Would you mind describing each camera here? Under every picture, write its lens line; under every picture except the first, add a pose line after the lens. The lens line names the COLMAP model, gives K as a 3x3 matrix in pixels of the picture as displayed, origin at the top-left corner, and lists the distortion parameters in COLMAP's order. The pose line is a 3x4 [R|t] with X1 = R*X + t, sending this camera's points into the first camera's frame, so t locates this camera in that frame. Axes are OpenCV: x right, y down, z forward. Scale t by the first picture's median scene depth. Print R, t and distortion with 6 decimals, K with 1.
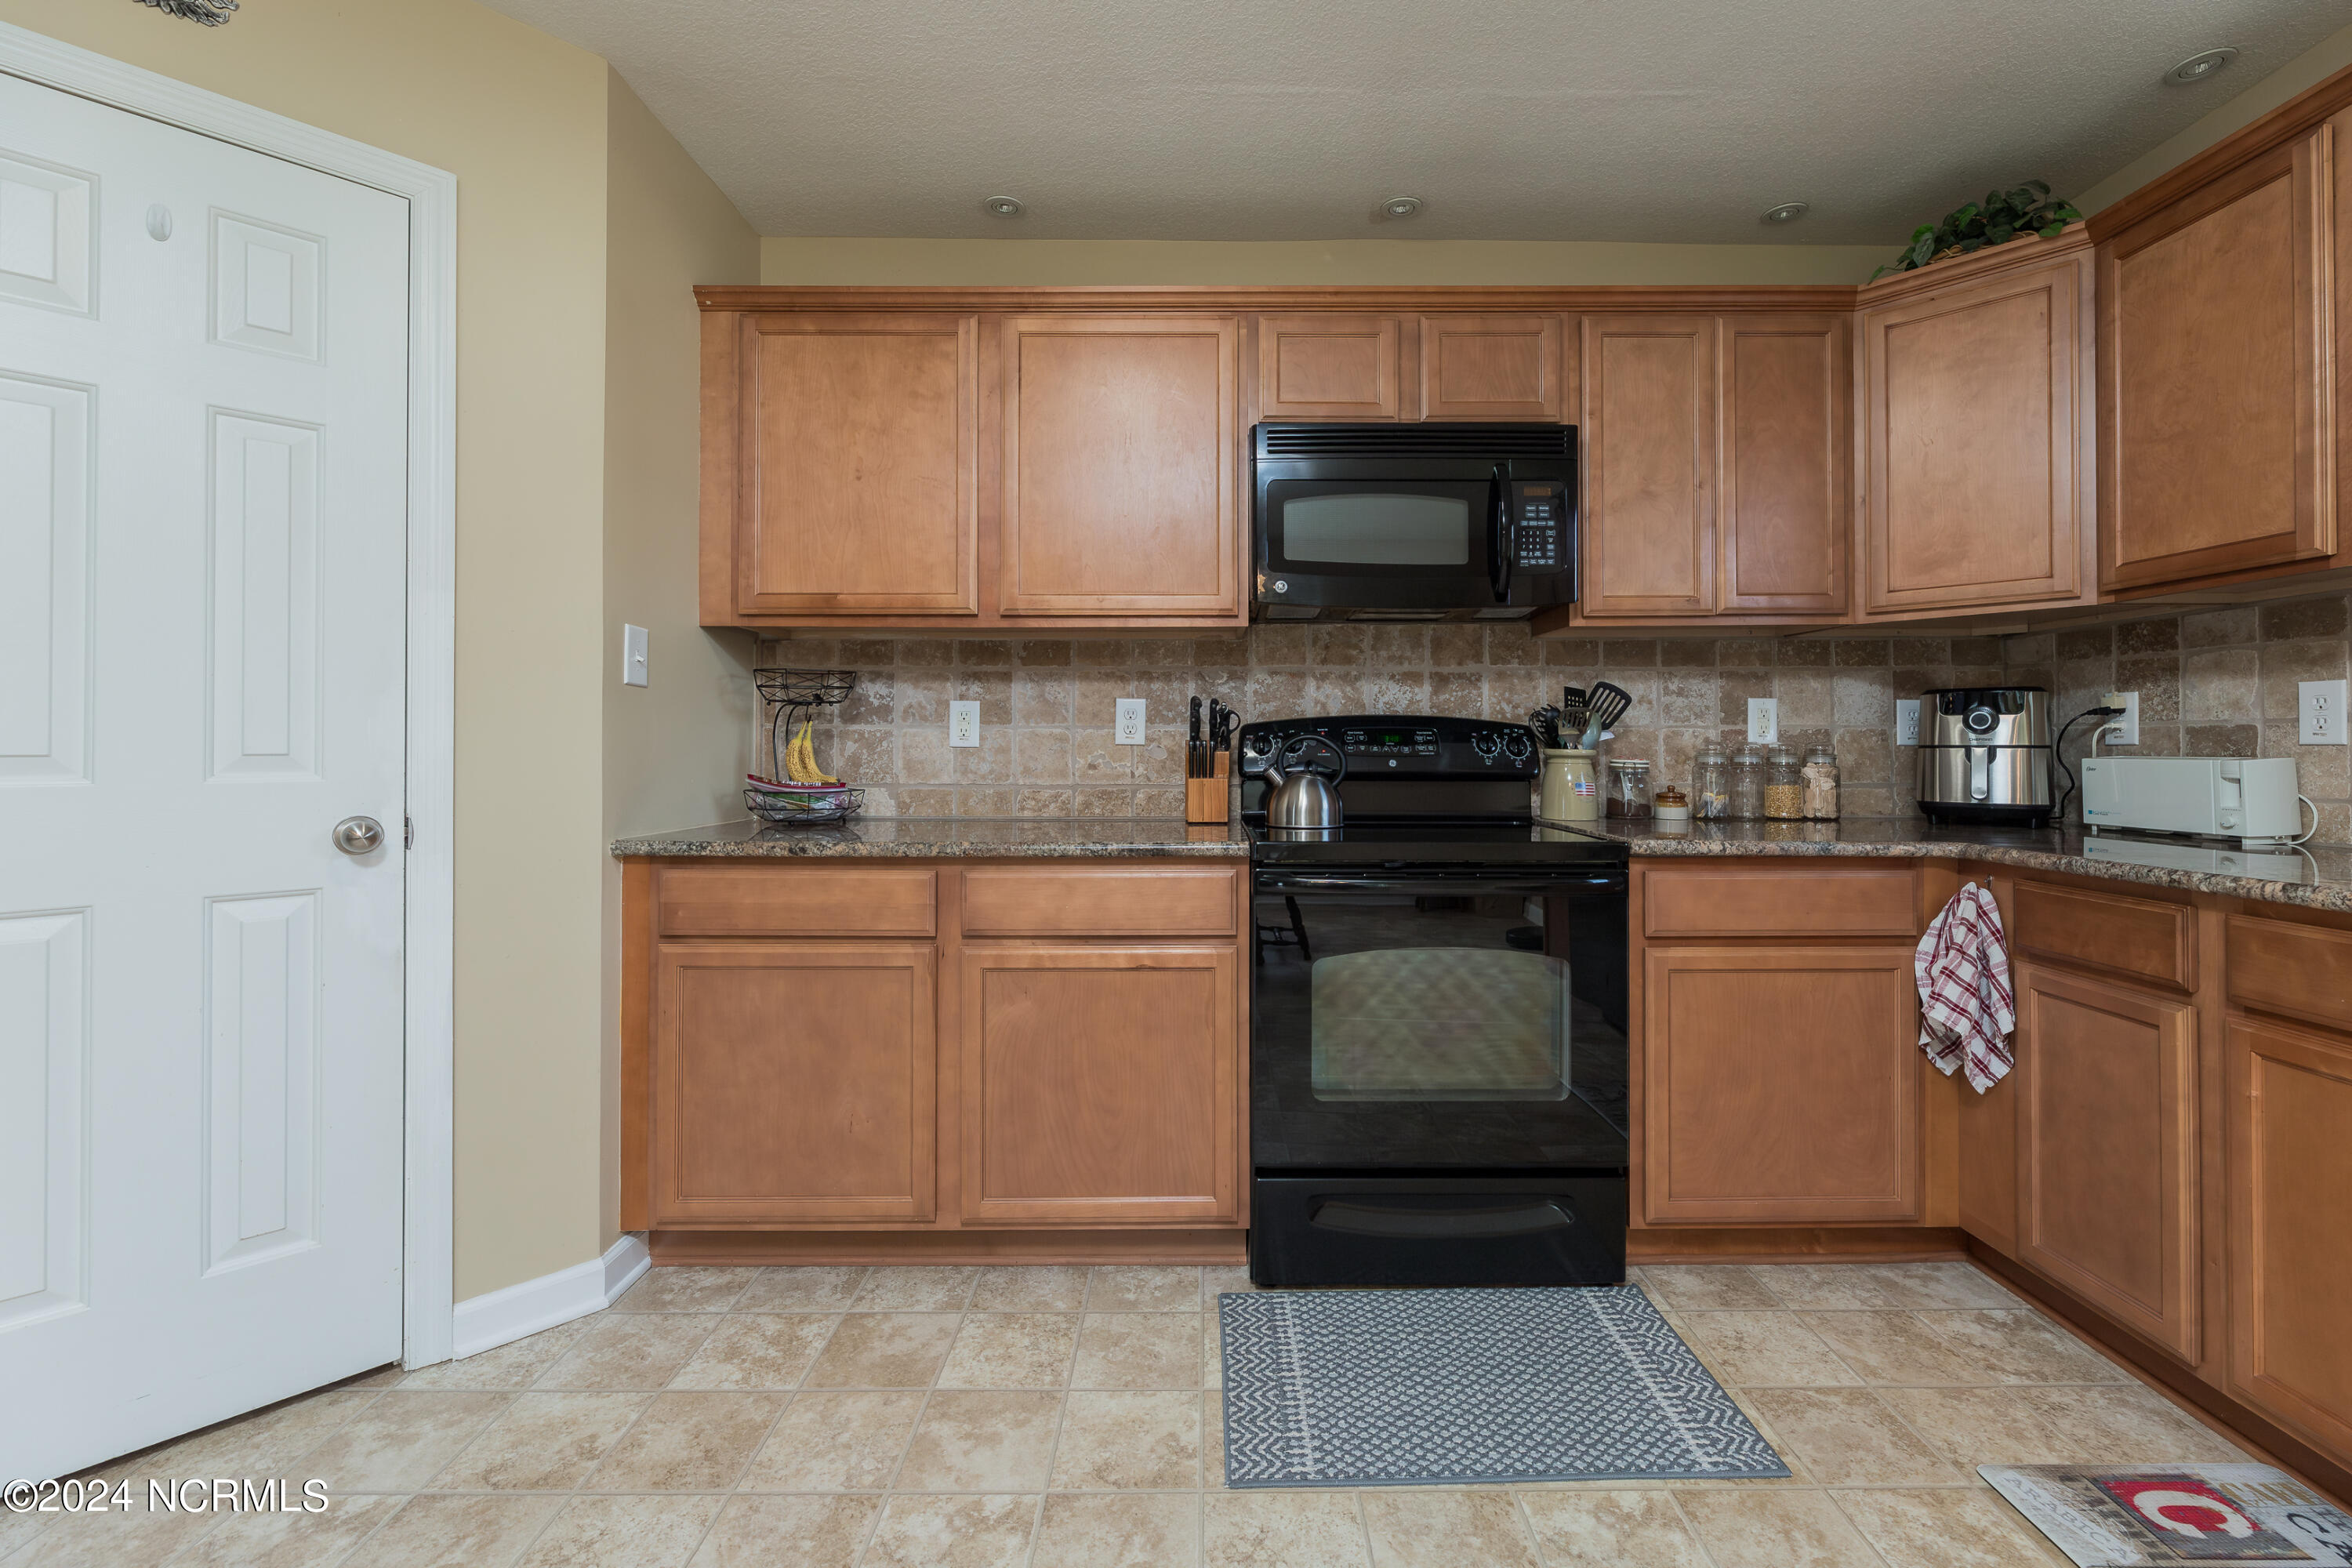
lens RADIAL K [[988.7, 0, 1183.1], [0, 988.7, 735.6], [0, 0, 1]] dist [0.000959, -0.000225]
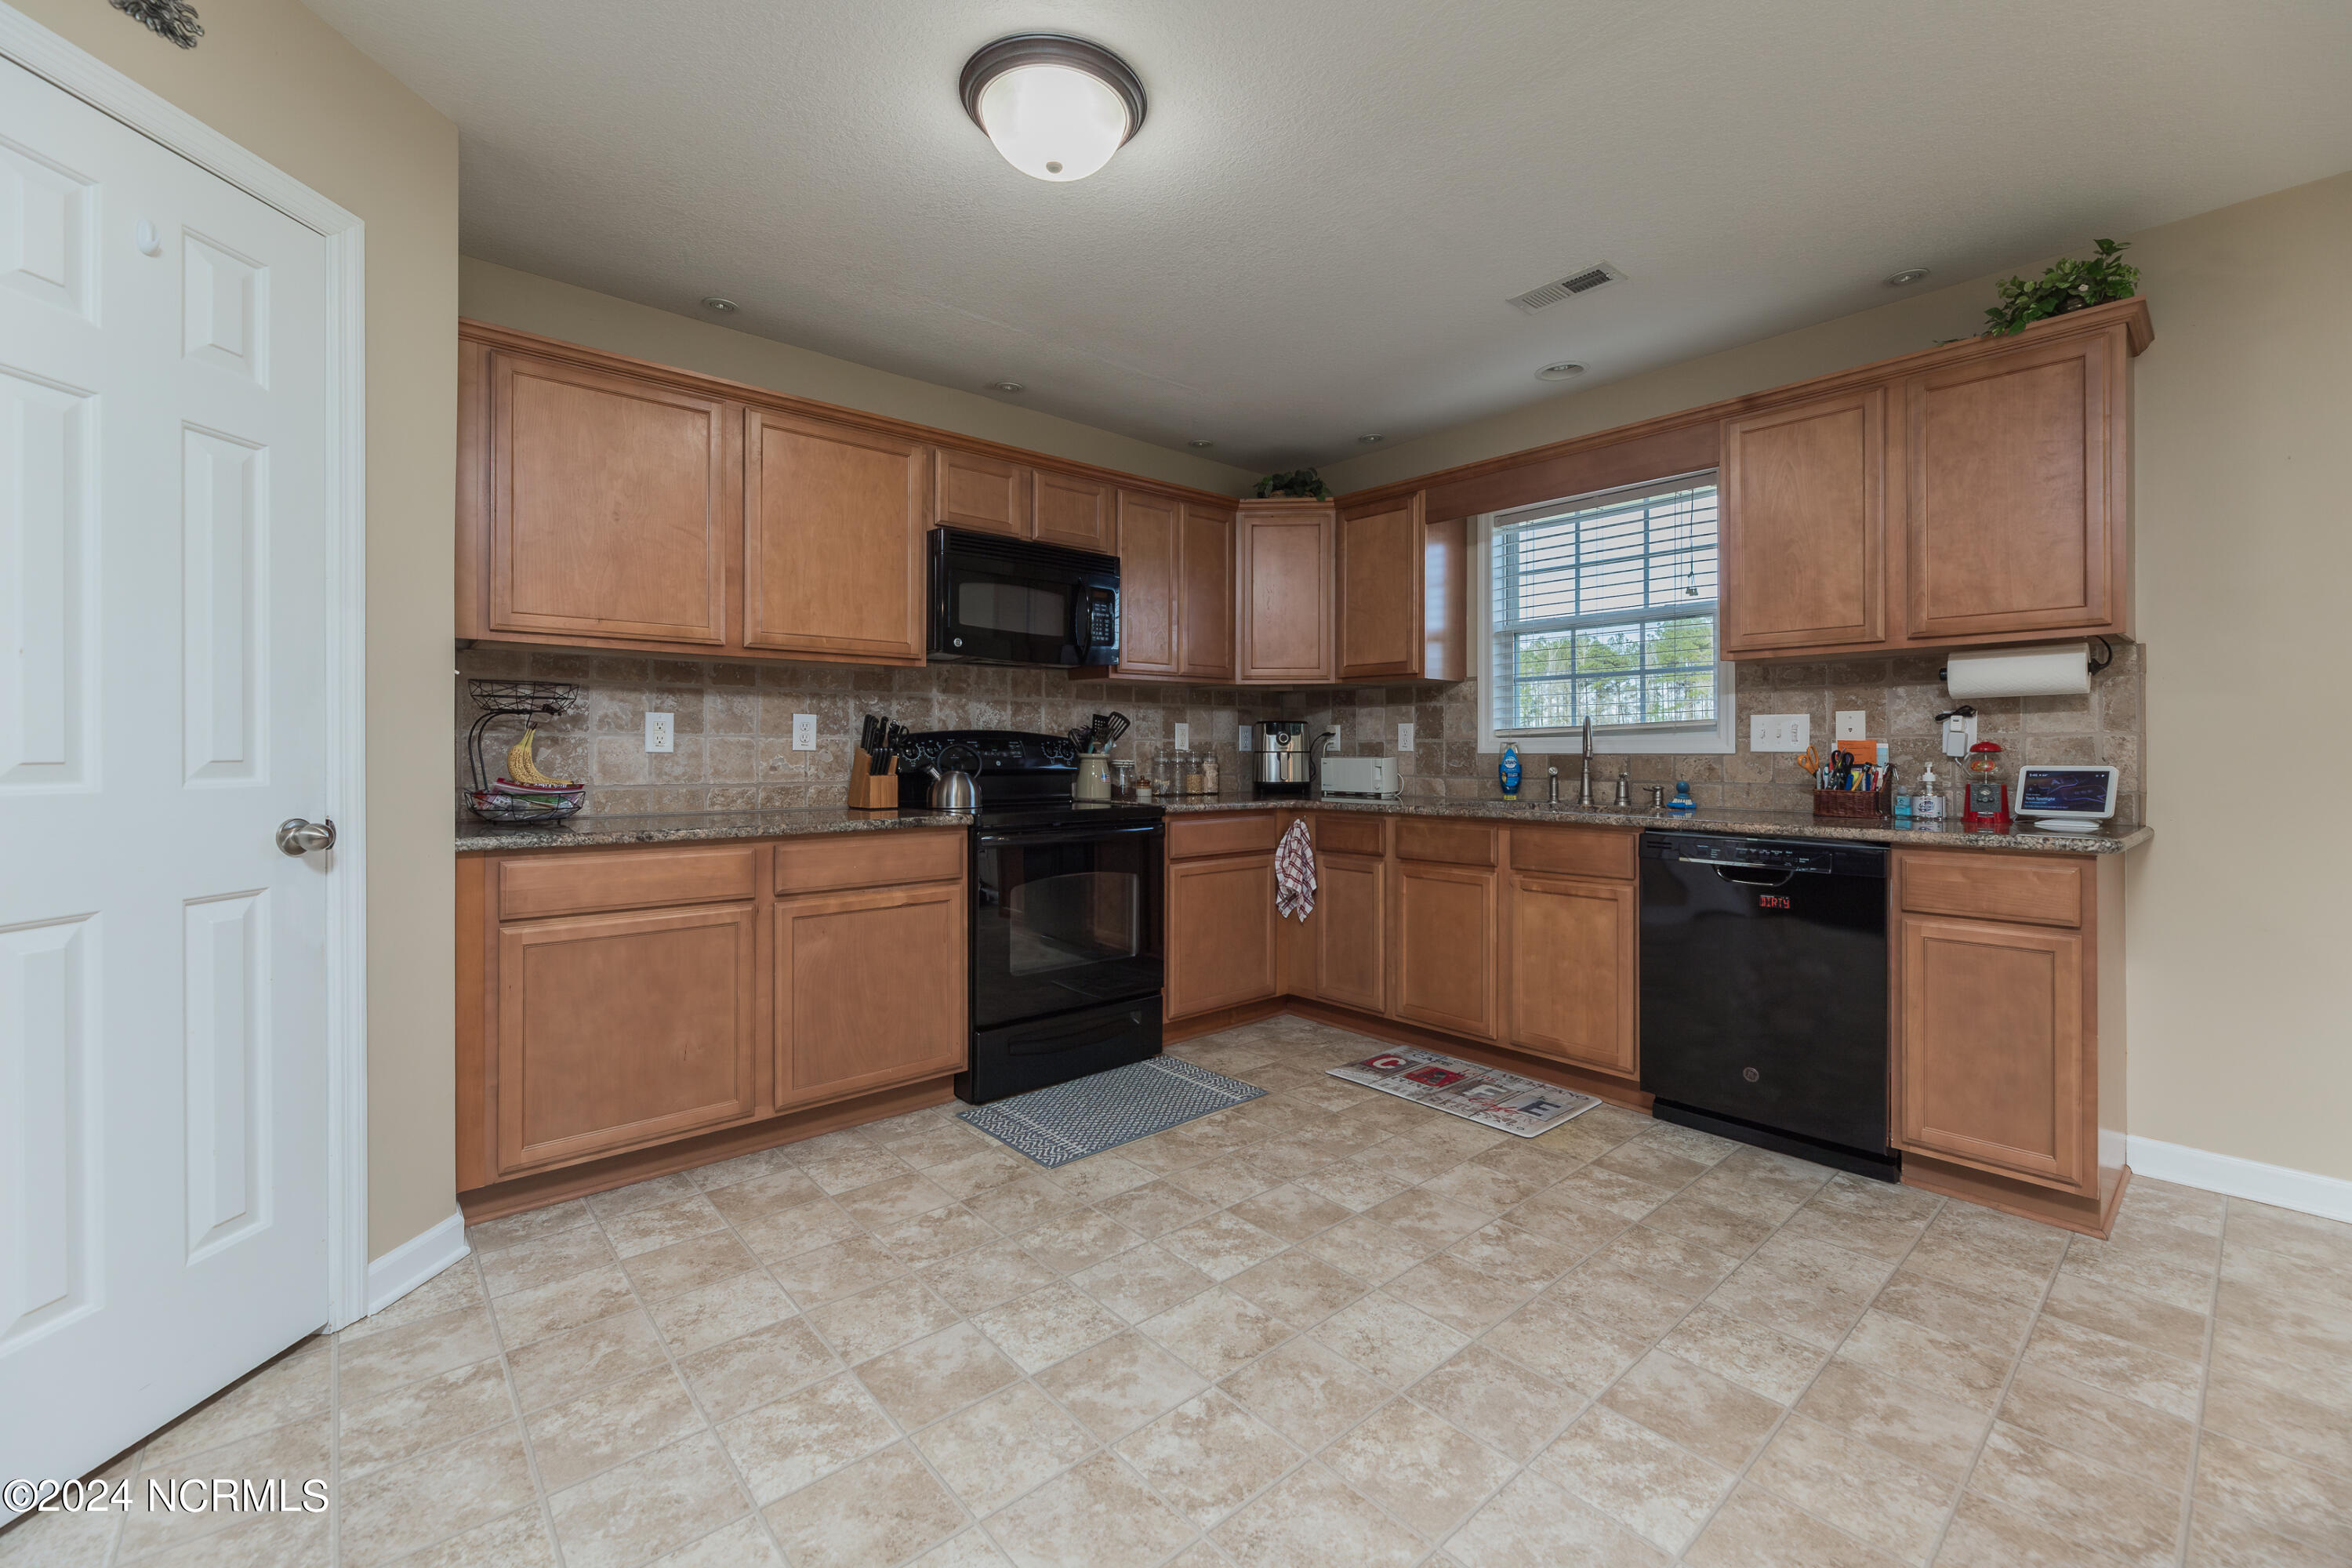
lens RADIAL K [[961.0, 0, 1179.0], [0, 961.0, 750.0], [0, 0, 1]] dist [0.001287, 0.000314]
pose [[0.761193, 0.000807, 0.648525, -0.596508], [-0.007767, 0.999939, 0.007872, -0.006021], [-0.648479, -0.011029, 0.761153, -0.303603]]
